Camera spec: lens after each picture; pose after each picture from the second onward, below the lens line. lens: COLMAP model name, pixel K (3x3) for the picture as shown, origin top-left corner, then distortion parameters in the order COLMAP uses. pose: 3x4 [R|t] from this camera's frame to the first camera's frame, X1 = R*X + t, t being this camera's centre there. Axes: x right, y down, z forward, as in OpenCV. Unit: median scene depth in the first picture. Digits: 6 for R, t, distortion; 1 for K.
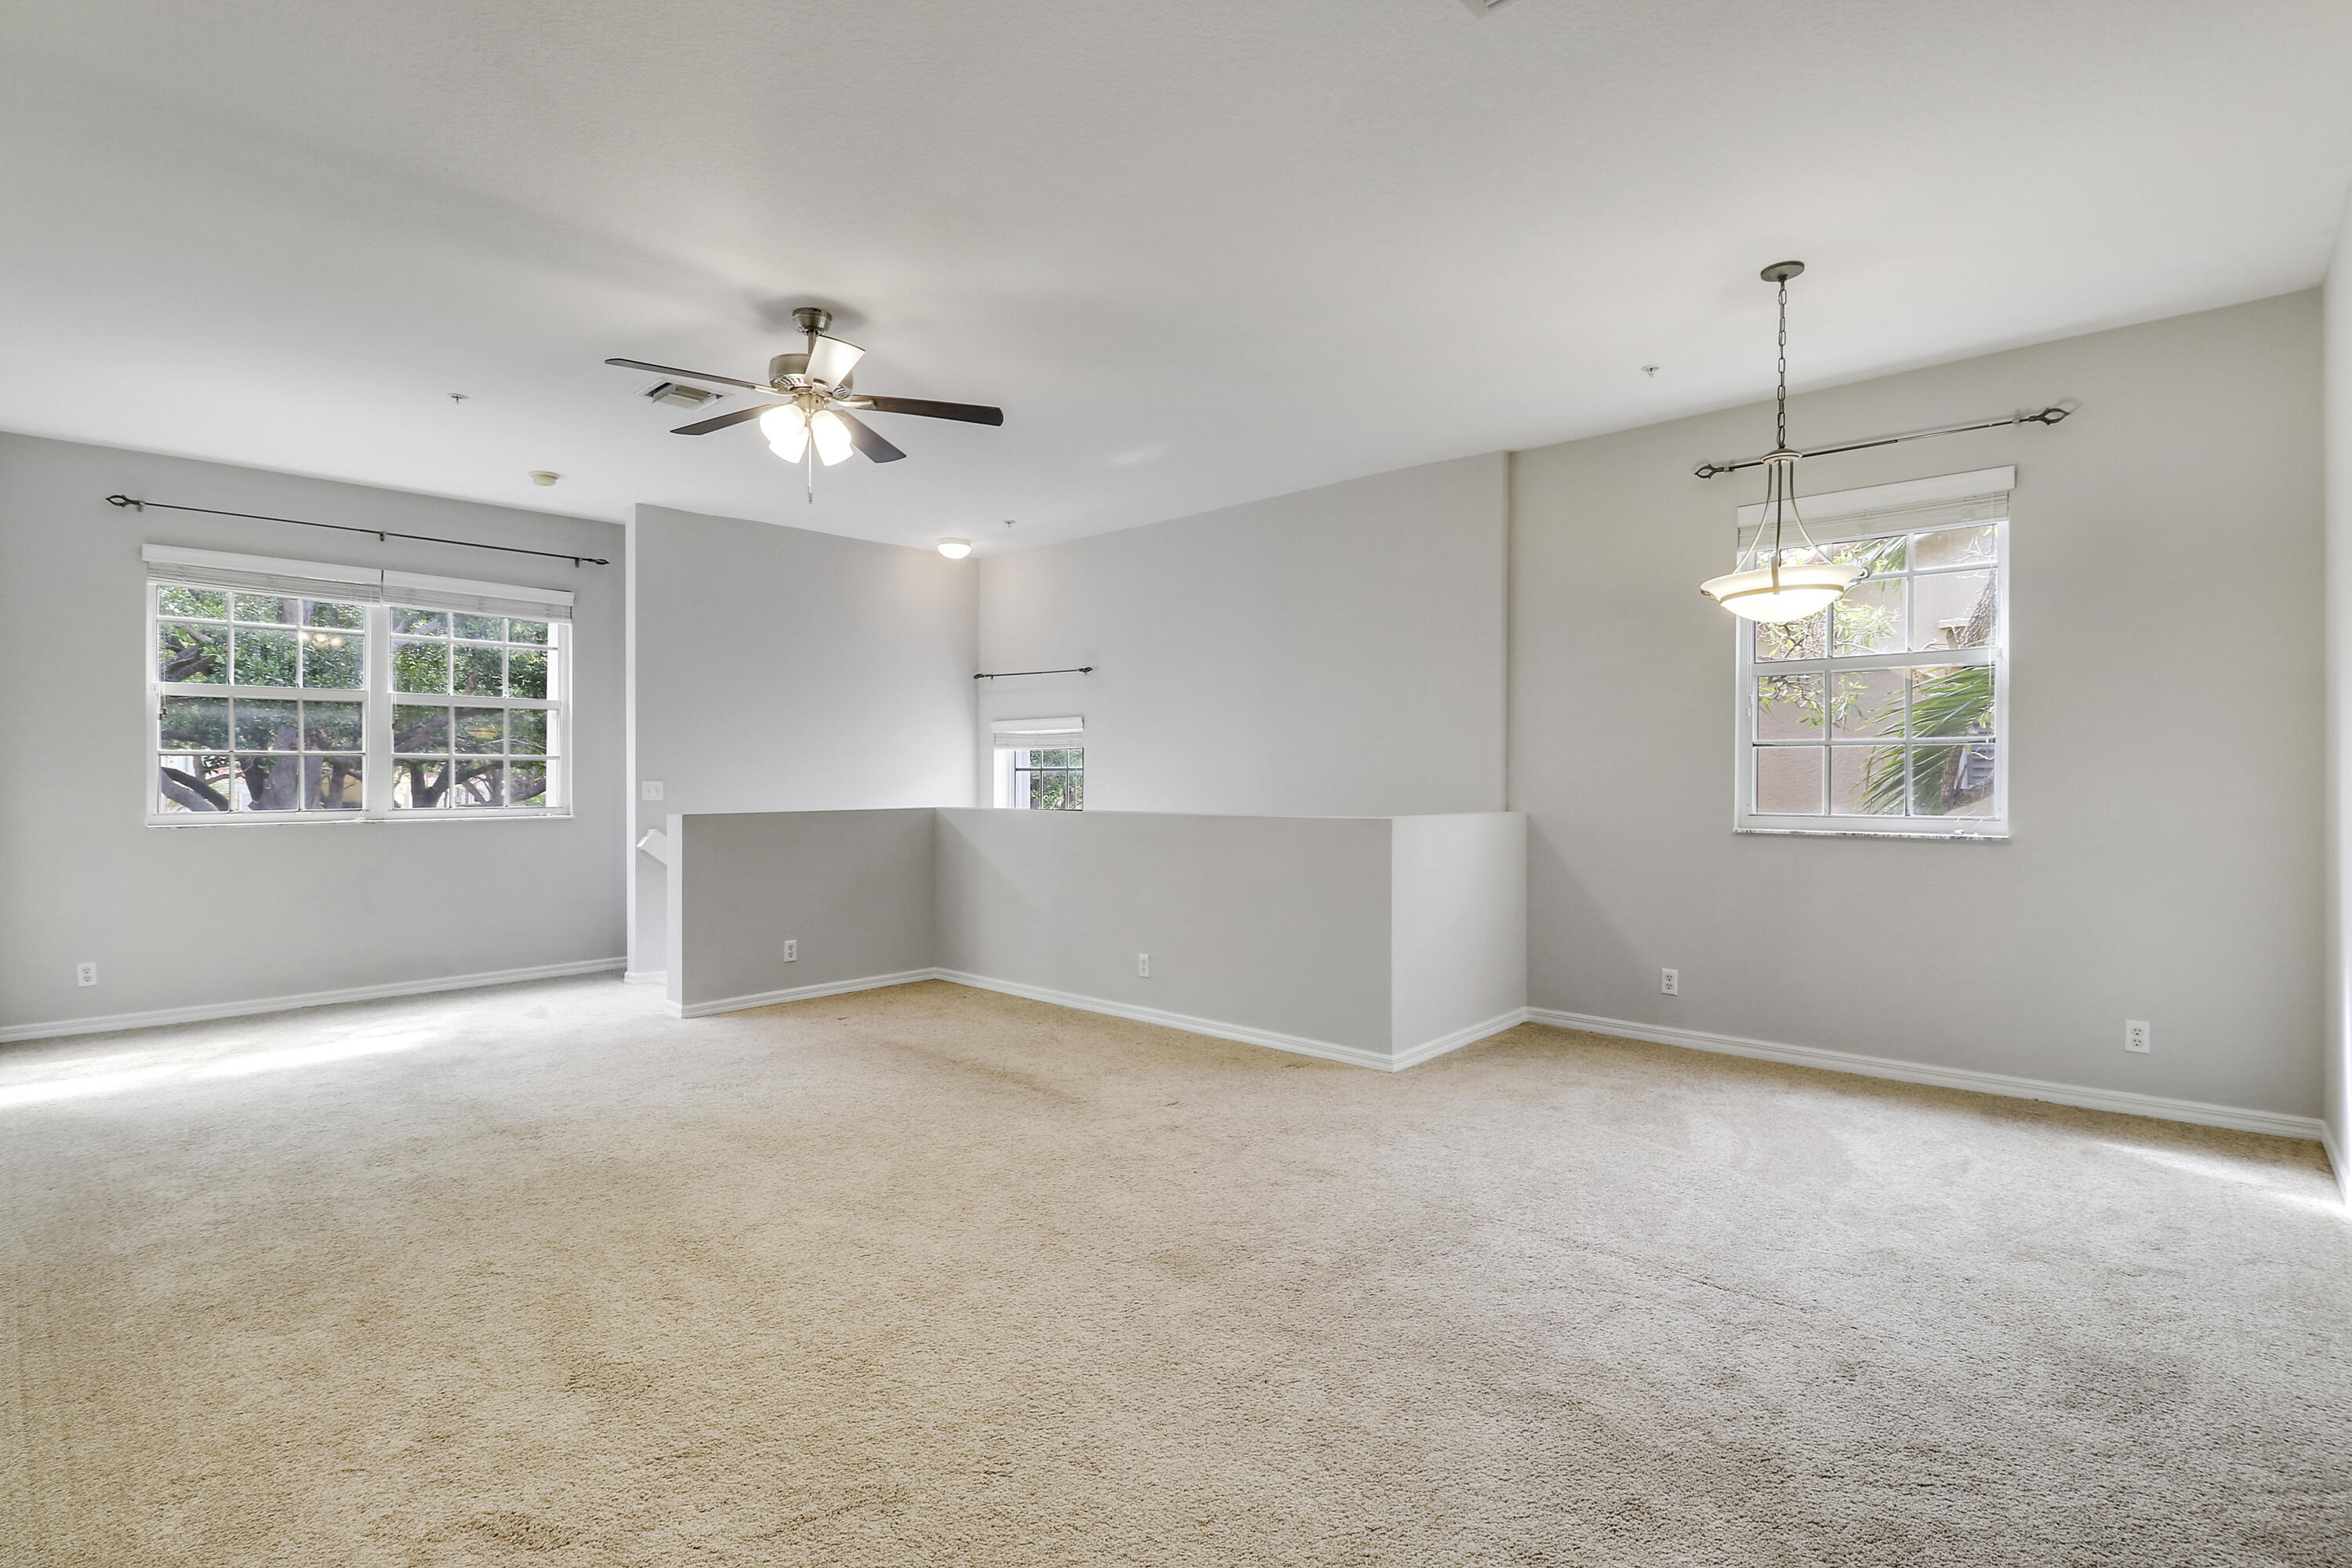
lens RADIAL K [[1115.8, 0, 1176.0], [0, 1115.8, 784.0], [0, 0, 1]] dist [-0.000377, -0.013328]
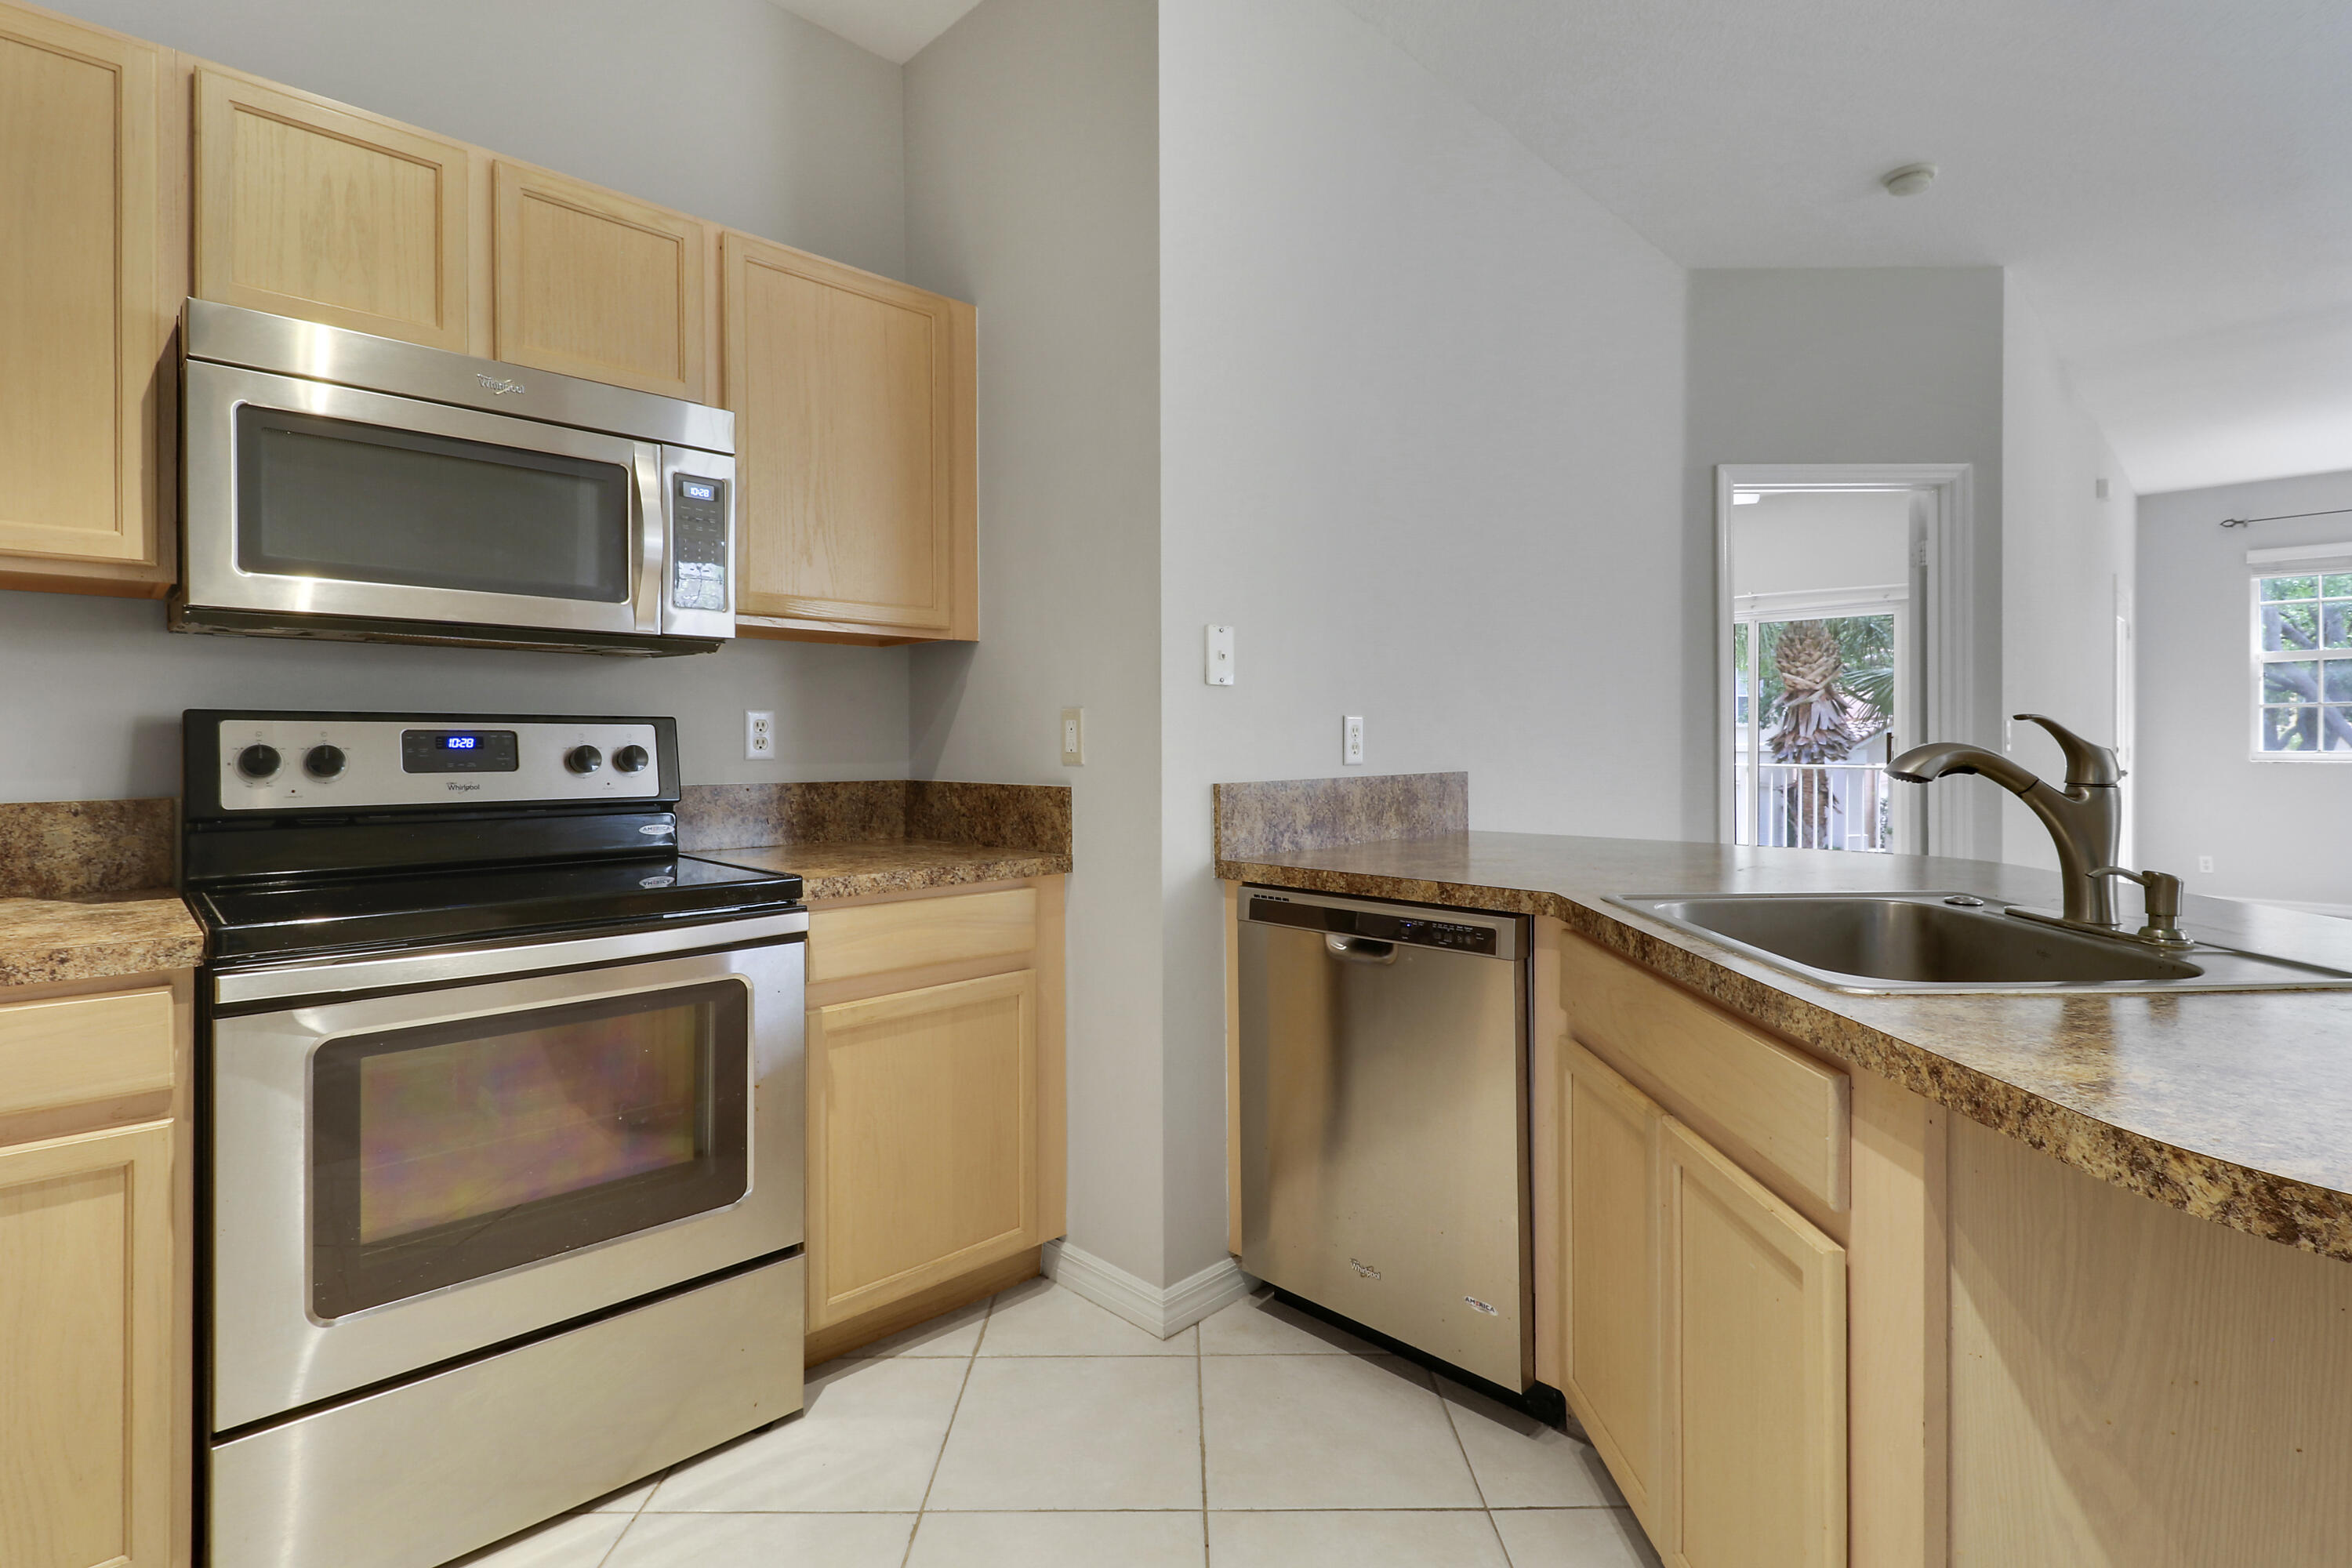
lens RADIAL K [[1117.1, 0, 1186.5], [0, 1117.1, 741.1], [0, 0, 1]] dist [-0.003259, -0.000839]
pose [[-0.030230, 0.001632, -0.999542, 0.409641], [-0.003467, 0.999992, 0.001738, 0.014686], [0.999537, 0.003518, -0.030225, -0.225738]]
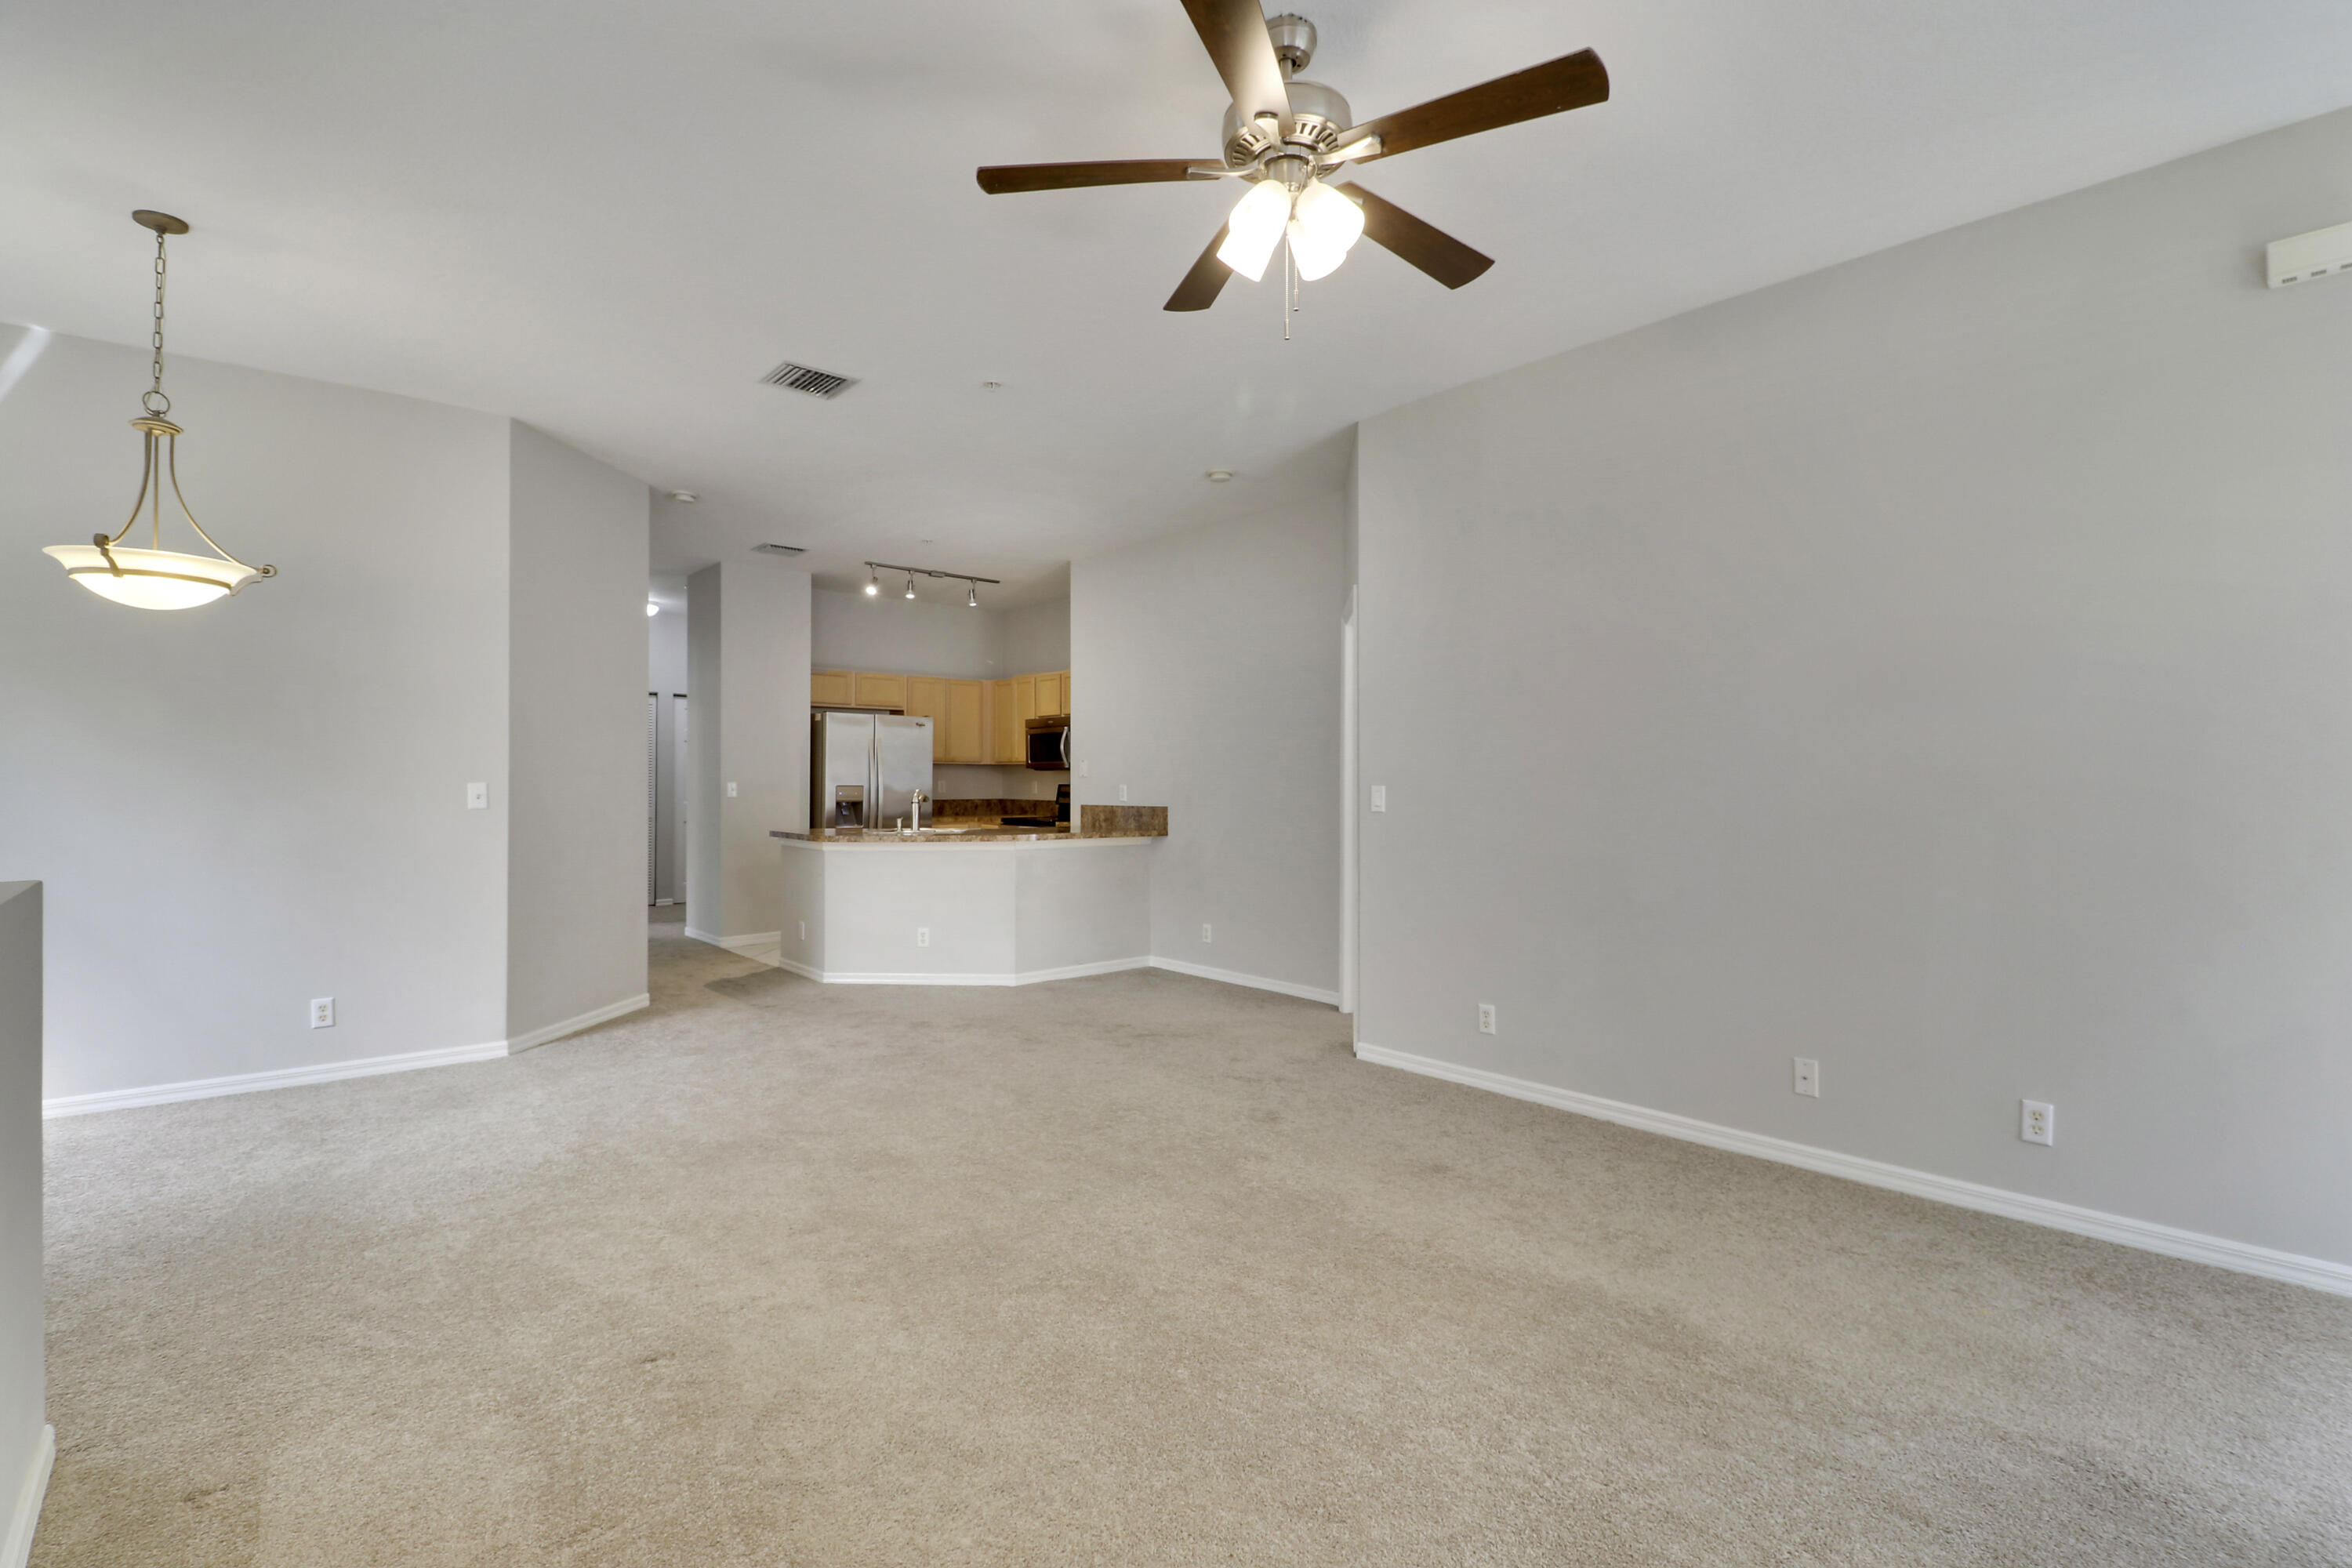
lens RADIAL K [[1086.5, 0, 1201.3], [0, 1086.5, 782.0], [0, 0, 1]] dist [0.001975, -0.016897]
pose [[-0.995596, -0.001770, 0.093730, -0.213595], [-0.001057, 0.999970, 0.007656, -0.006826], [-0.093740, 0.007523, -0.995568, 1.018458]]
